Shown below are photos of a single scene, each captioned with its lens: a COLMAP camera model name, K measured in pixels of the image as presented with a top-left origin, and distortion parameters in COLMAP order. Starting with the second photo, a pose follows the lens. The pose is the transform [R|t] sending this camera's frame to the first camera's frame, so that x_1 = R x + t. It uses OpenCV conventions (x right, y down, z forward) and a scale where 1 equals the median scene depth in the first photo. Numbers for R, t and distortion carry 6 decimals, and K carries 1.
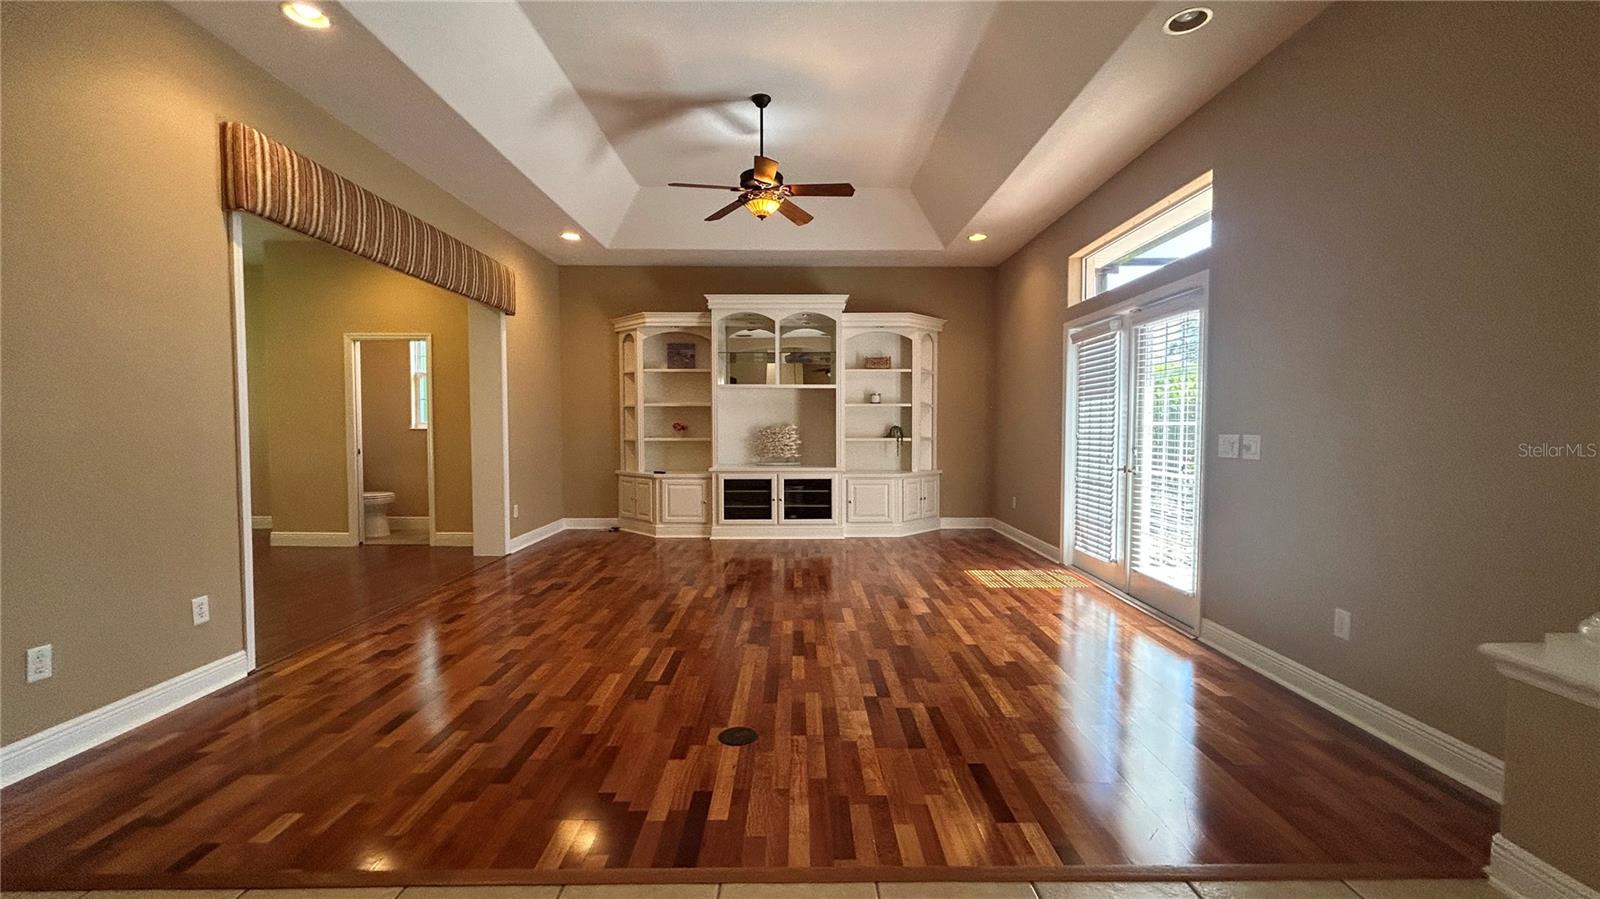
lens RADIAL K [[642.2, 0, 802.9], [0, 642.2, 452.7], [0, 0, 1]] dist [-0.001703, 0.000808]
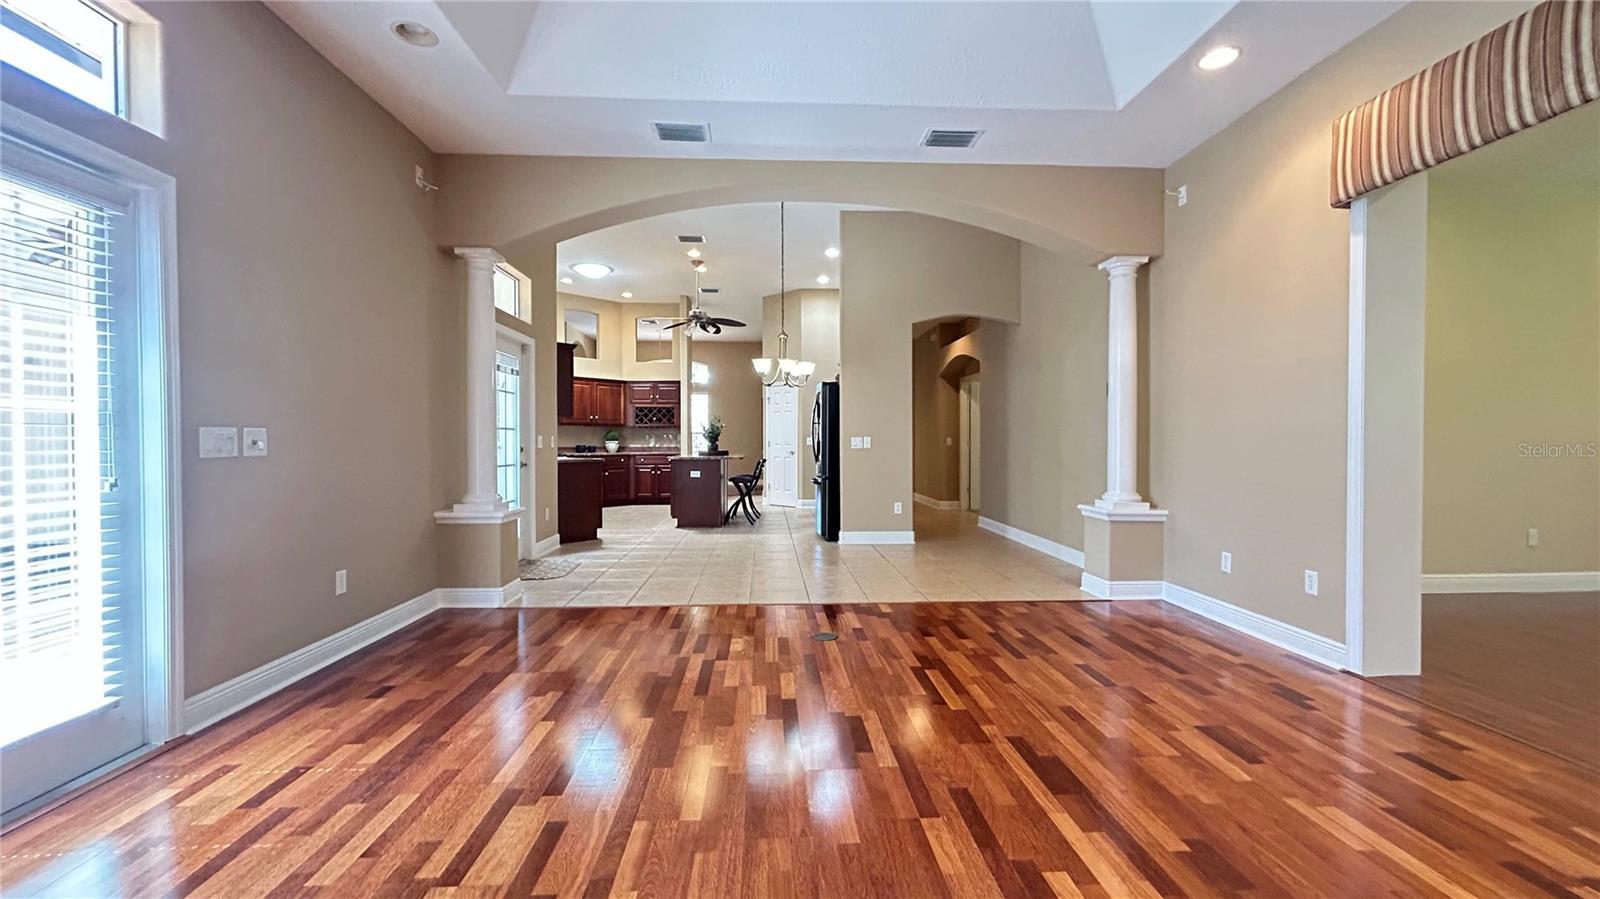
lens RADIAL K [[642.2, 0, 802.3], [0, 642.2, 447.8], [0, 0, 1]] dist [-0.001703, 0.000808]
pose [[-0.998705, 0.001347, -0.050851, 0.018207], [-0.001544, 0.998387, 0.056757, -0.051788], [0.050845, 0.056762, -0.997092, 1.920008]]
